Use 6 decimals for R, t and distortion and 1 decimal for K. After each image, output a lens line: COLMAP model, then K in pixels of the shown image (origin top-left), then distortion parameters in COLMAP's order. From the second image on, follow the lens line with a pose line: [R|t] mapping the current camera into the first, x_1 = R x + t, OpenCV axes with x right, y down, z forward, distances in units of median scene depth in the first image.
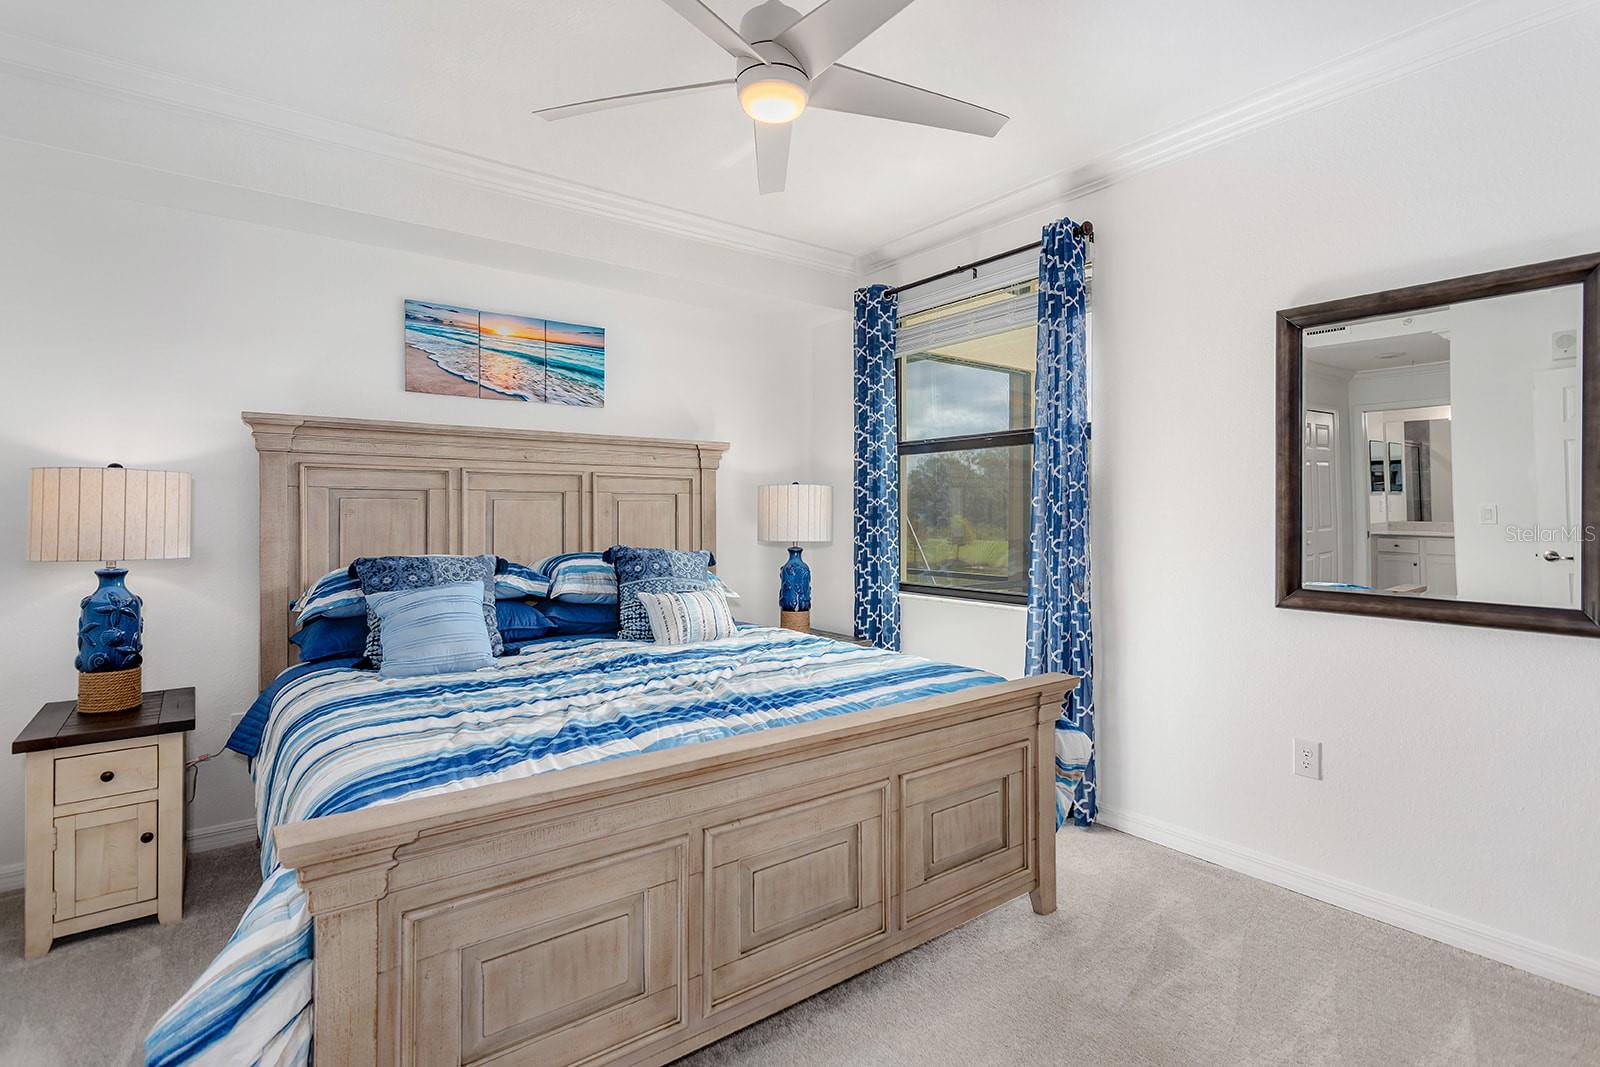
lens RADIAL K [[770.4, 0, 801.8], [0, 770.4, 511.9], [0, 0, 1]] dist [-0.001828, -0.000062]
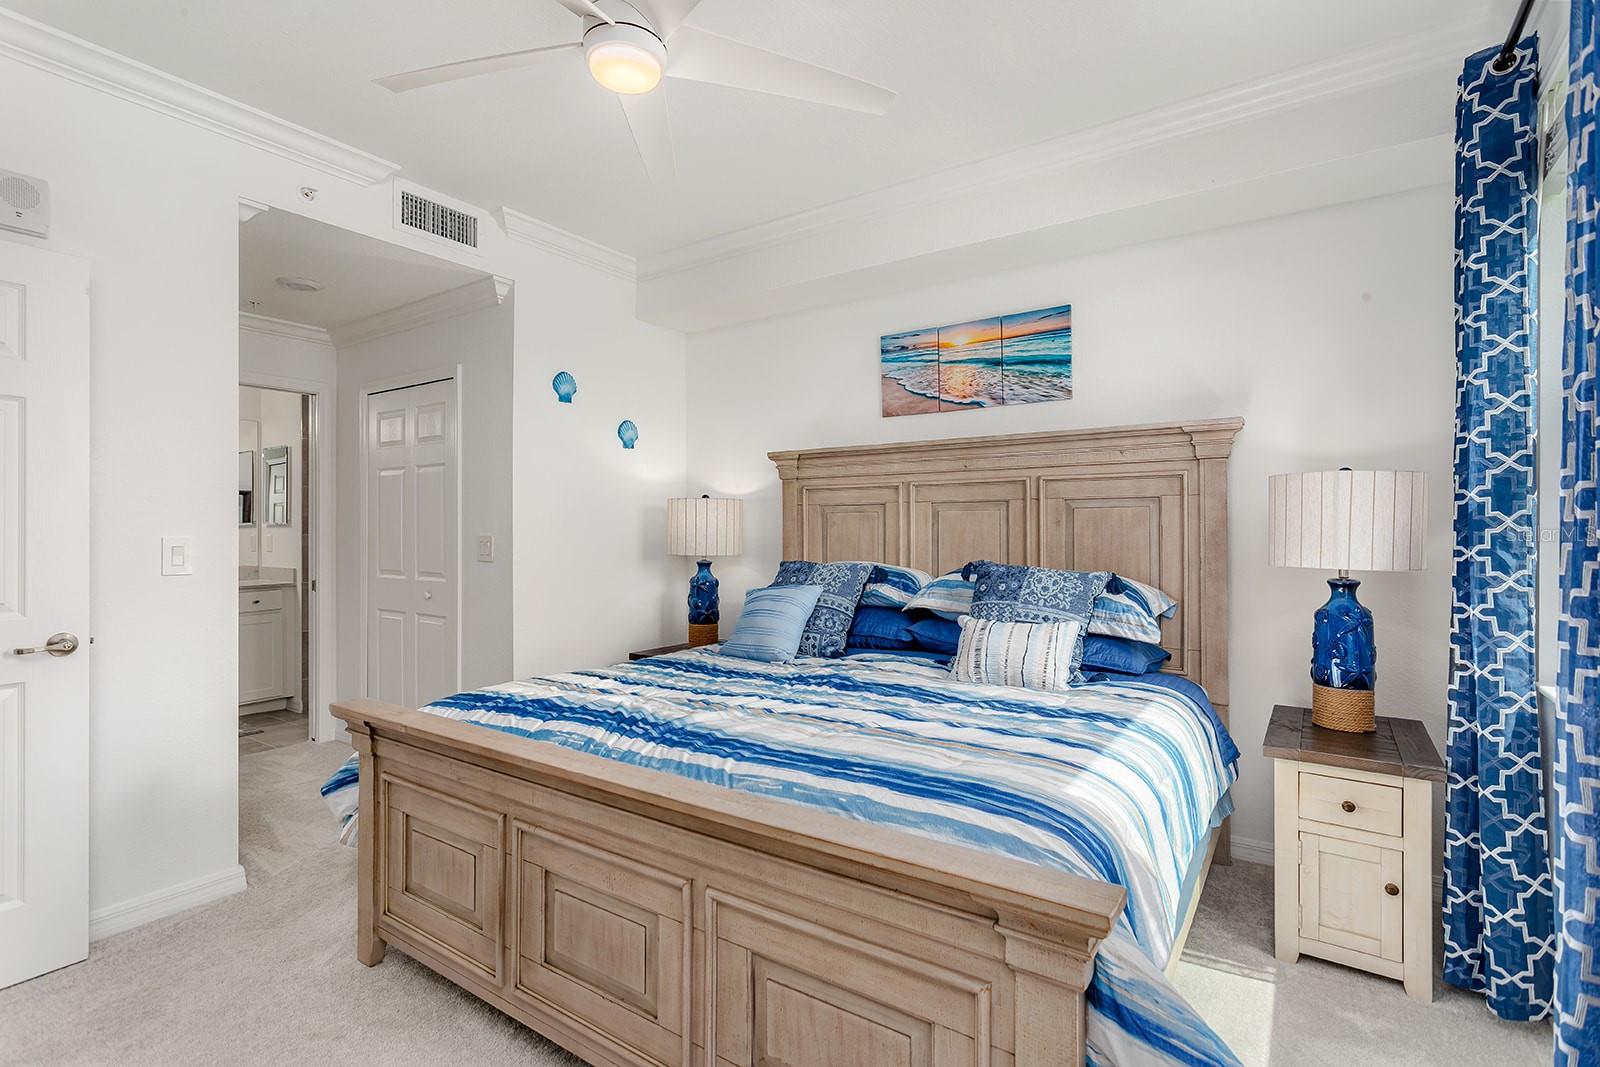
lens RADIAL K [[770.4, 0, 801.8], [0, 770.4, 511.9], [0, 0, 1]] dist [-0.001828, -0.000062]
pose [[0.314867, -0.020574, -0.948913, 0.495475], [0.007735, 0.999787, -0.019110, 0.003571], [0.949104, -0.001323, 0.314959, 0.499752]]
